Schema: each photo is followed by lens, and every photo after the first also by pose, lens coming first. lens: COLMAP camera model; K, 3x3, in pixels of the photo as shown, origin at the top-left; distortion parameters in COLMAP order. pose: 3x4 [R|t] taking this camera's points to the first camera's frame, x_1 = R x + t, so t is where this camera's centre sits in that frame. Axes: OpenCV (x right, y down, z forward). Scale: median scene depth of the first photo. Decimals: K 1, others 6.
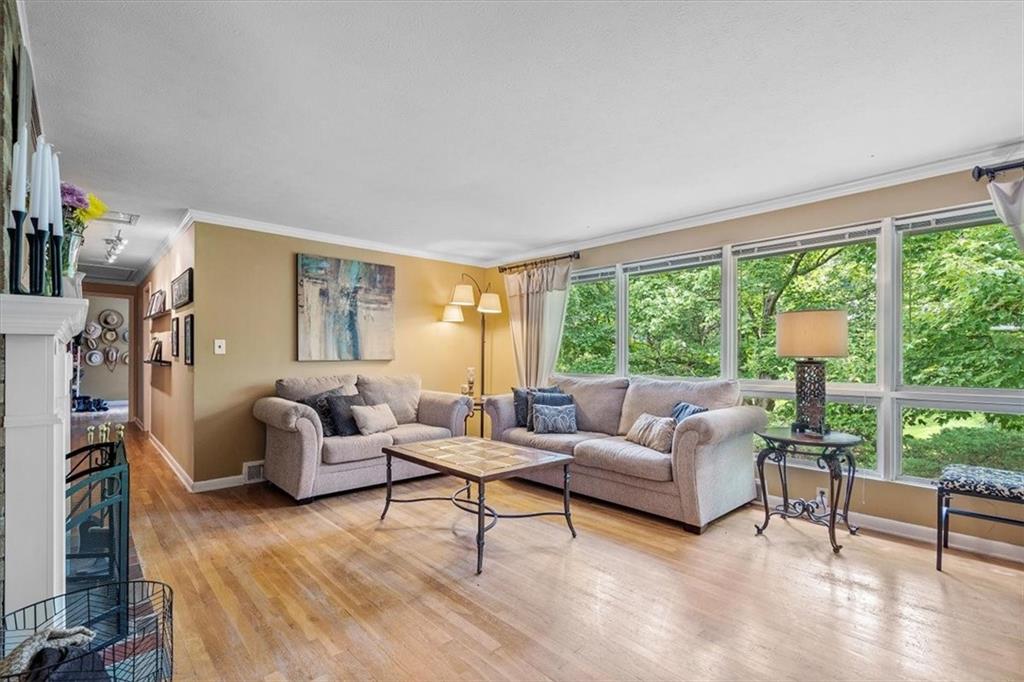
lens RADIAL K [[470.6, 0, 512.5], [0, 470.6, 351.9], [0, 0, 1]] dist [-0.002789, 0.000079]
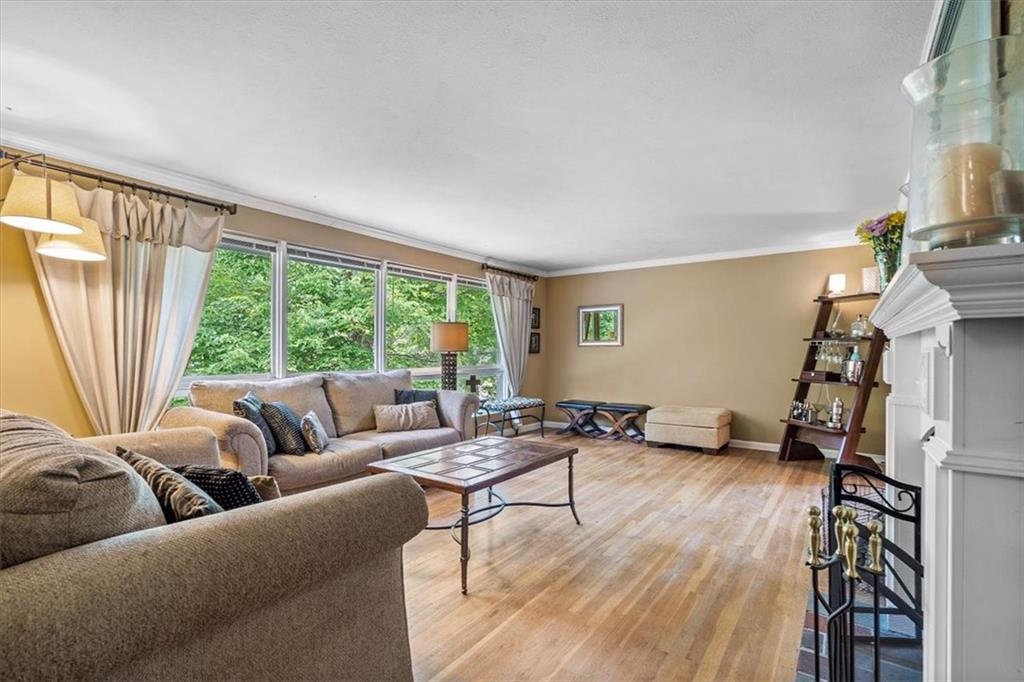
lens RADIAL K [[470.6, 0, 512.5], [0, 470.6, 351.9], [0, 0, 1]] dist [-0.002789, 0.000079]
pose [[-0.205457, -0.004729, 0.978655, -0.696326], [-0.009442, 0.999951, 0.002849, 0.003967], [-0.978621, -0.008655, -0.205491, 0.790024]]
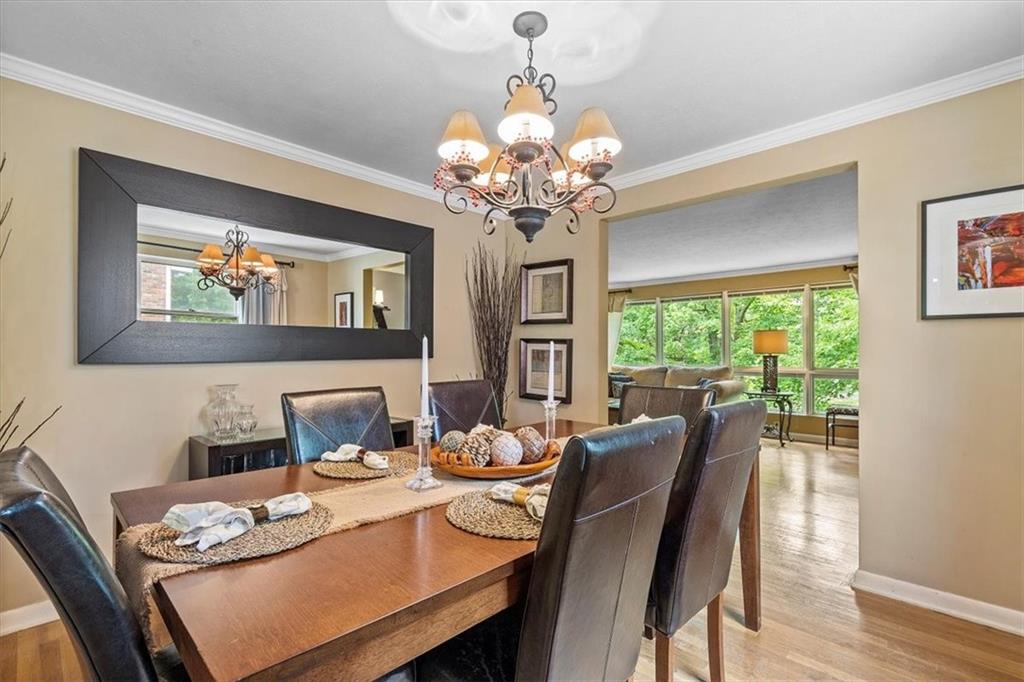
lens RADIAL K [[463.8, 0, 512.0], [0, 463.8, 341.0], [0, 0, 1]] dist [-0.000983, -0.000014]
pose [[0.998594, 0.003991, 0.052861, -0.374949], [-0.002910, 0.999785, -0.020524, 0.001118], [-0.052932, 0.020342, 0.998391, -0.603038]]
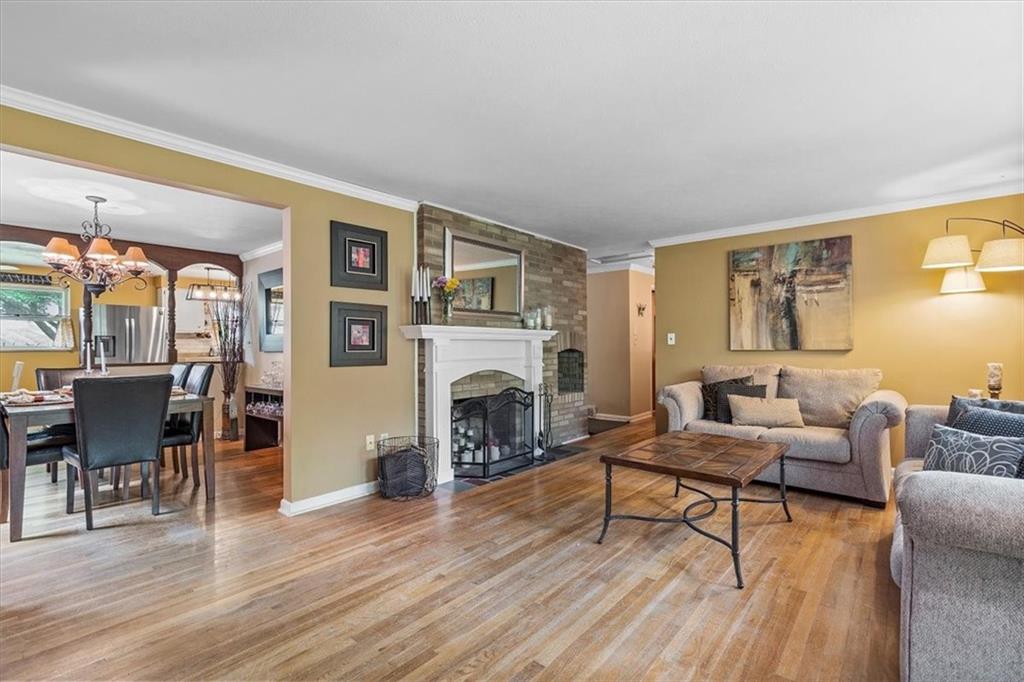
lens RADIAL K [[463.8, 0, 512.0], [0, 463.8, 341.0], [0, 0, 1]] dist [-0.000983, -0.000014]
pose [[0.124490, -0.014007, -0.992122, 0.540113], [0.011095, 0.999857, -0.012724, 0.005694], [0.992159, -0.009424, 0.124627, 0.366659]]
